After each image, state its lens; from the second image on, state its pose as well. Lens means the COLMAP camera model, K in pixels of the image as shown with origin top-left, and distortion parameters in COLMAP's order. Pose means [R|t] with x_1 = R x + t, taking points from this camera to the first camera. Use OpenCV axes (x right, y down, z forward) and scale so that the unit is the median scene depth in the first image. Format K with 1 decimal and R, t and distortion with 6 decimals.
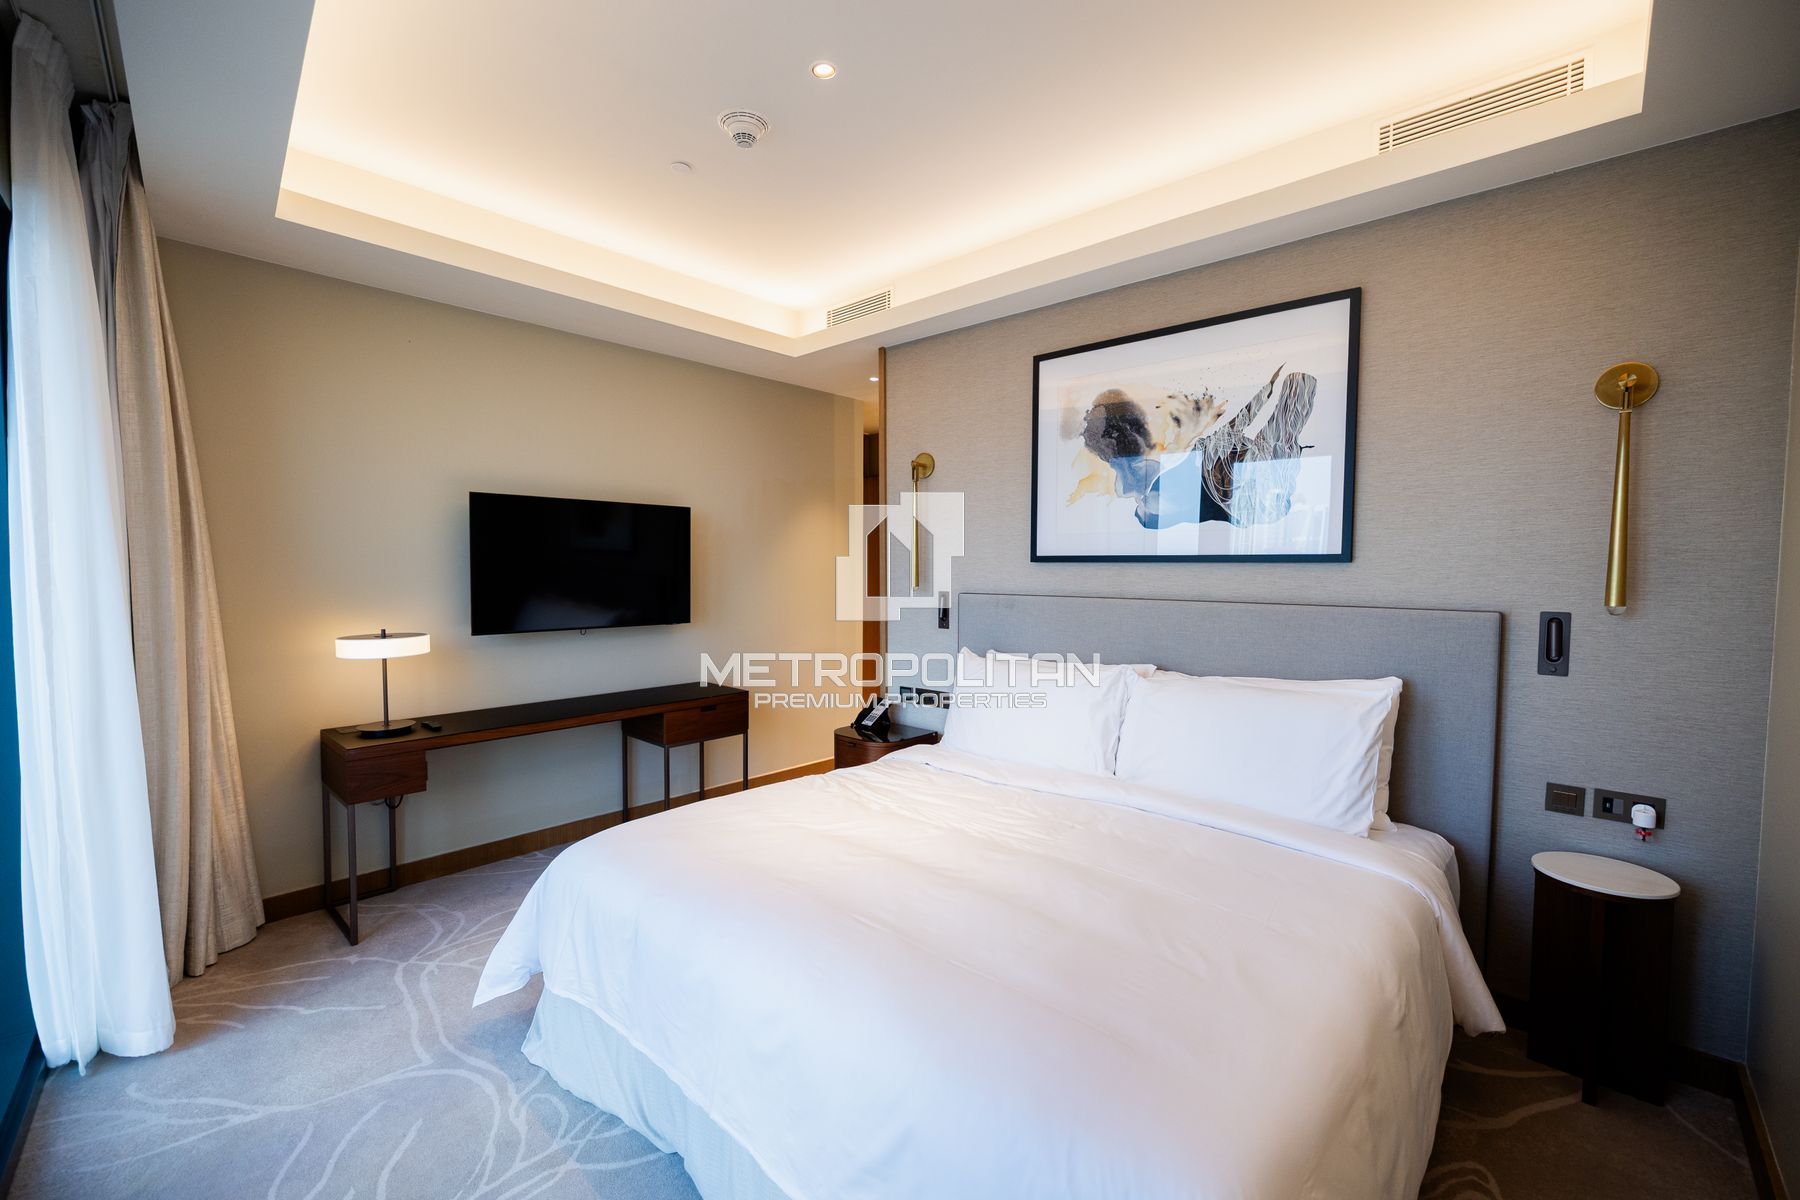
lens RADIAL K [[737.9, 0, 900.0], [0, 737.9, 600.0], [0, 0, 1]] dist [0.000695, 0.000031]
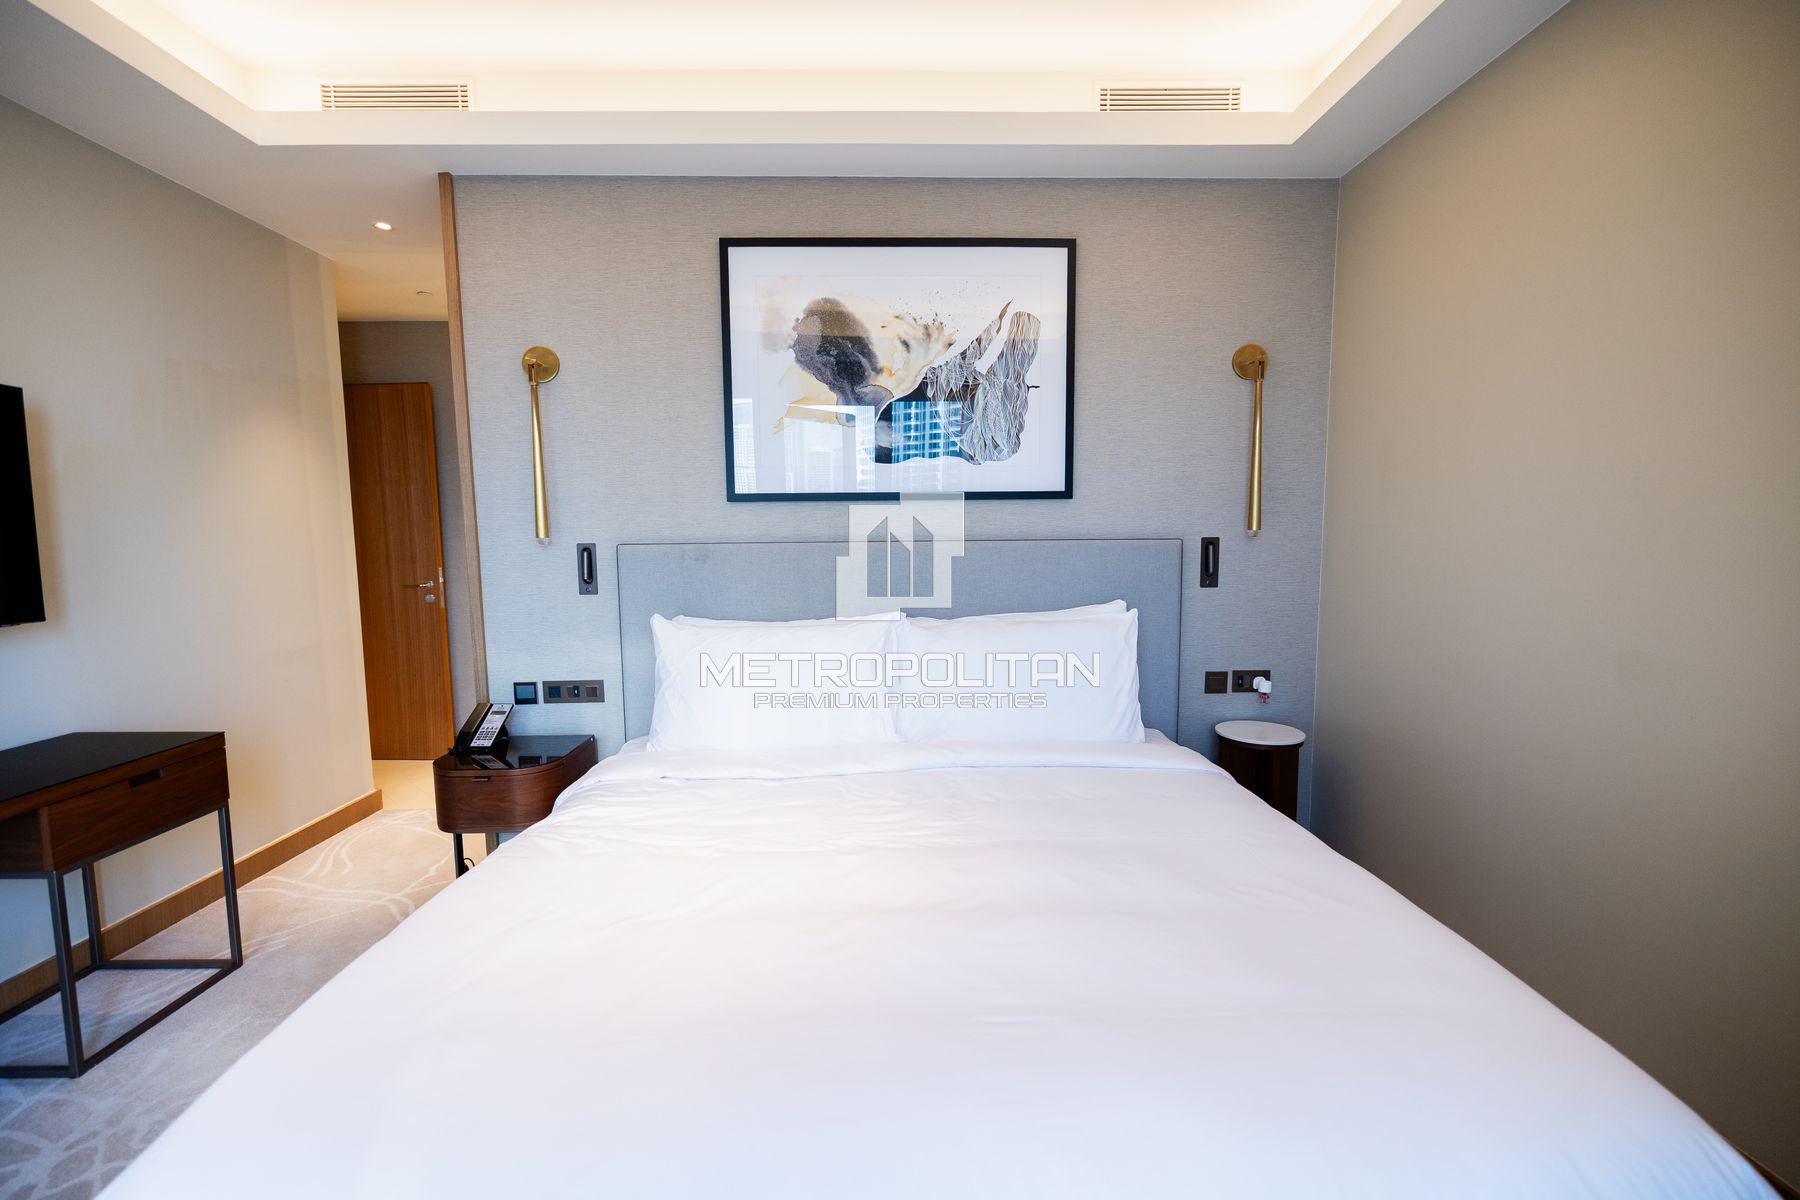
lens RADIAL K [[755.5, 0, 895.5], [0, 755.5, 599.5], [0, 0, 1]] dist [0.000242, 0.000080]
pose [[0.728372, -0.077999, 0.680728, -0.312587], [0.044194, 0.996779, 0.066926, 0.009600], [-0.683755, -0.018663, 0.729473, 0.333780]]
